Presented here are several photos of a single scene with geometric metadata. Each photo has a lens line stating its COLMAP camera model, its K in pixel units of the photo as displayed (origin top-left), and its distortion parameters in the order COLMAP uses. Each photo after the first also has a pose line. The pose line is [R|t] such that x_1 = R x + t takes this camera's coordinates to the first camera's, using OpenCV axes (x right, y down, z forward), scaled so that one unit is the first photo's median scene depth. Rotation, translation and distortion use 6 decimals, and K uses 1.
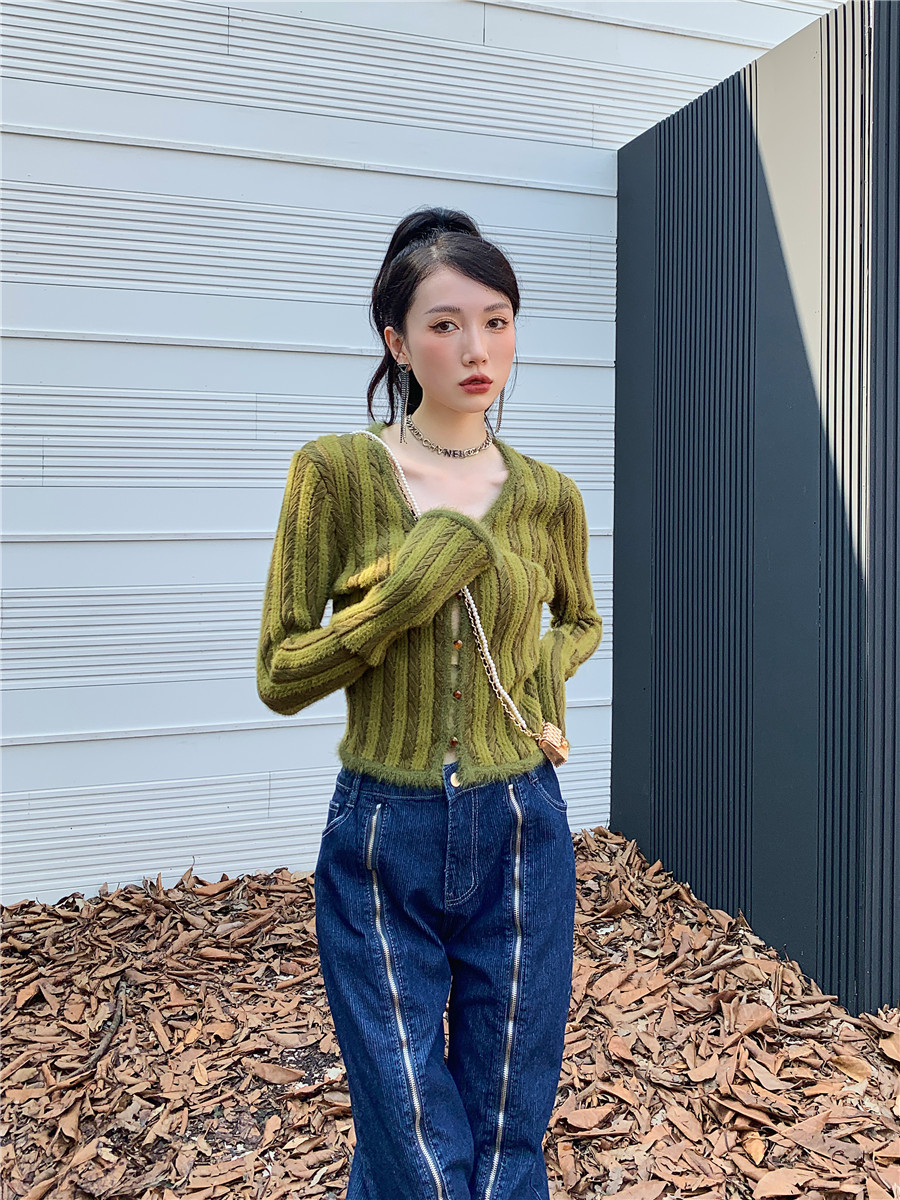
lens RADIAL K [[754.1, 0, 450.0], [0, 754.1, 600.0], [0, 0, 1]] dist [0.000151, -0.001122]
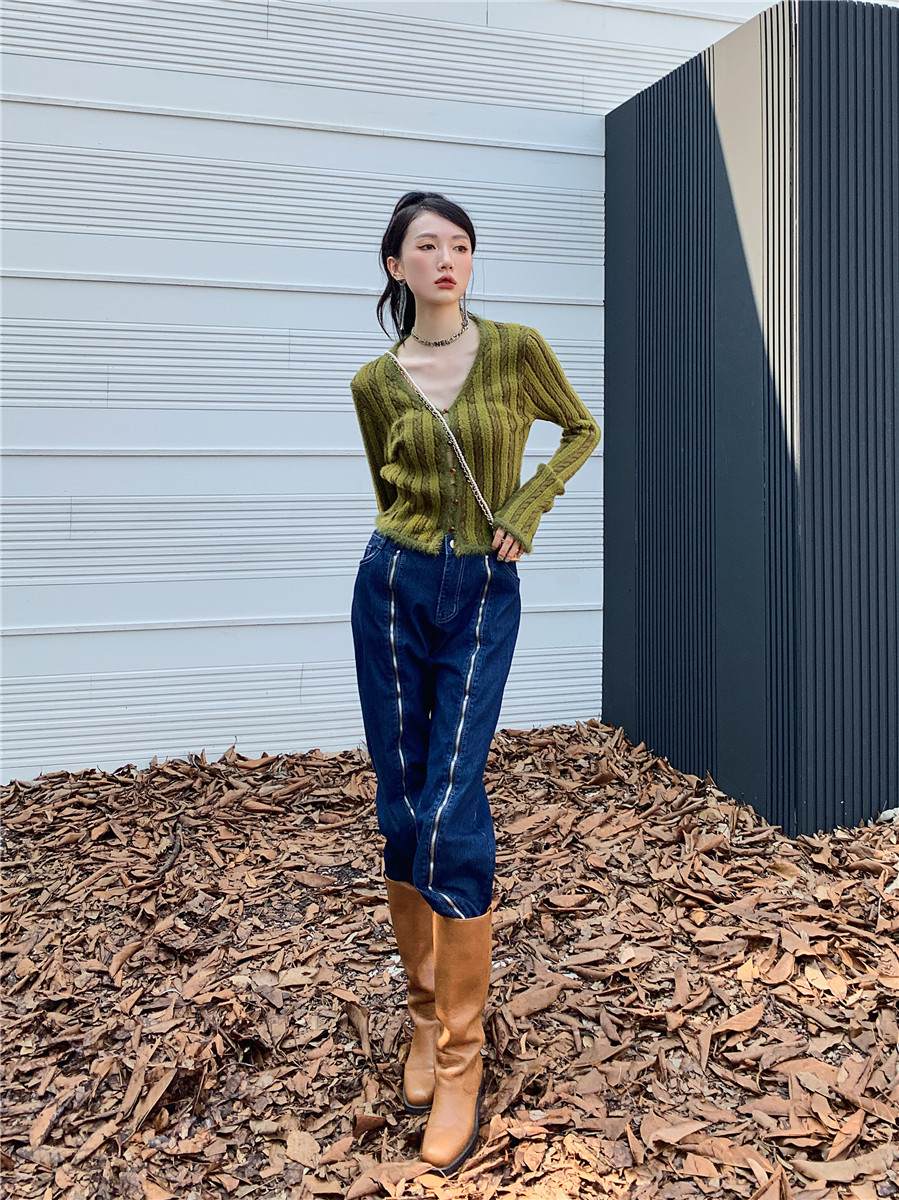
lens RADIAL K [[901.5, 0, 449.5], [0, 901.5, 600.0], [0, 0, 1]] dist [0.002524, 0.001784]
pose [[0.999900, 0.000864, -0.014095, 0.009440], [-0.001035, 0.999926, -0.012159, 0.187028], [0.014083, 0.012172, 0.999827, -0.440122]]
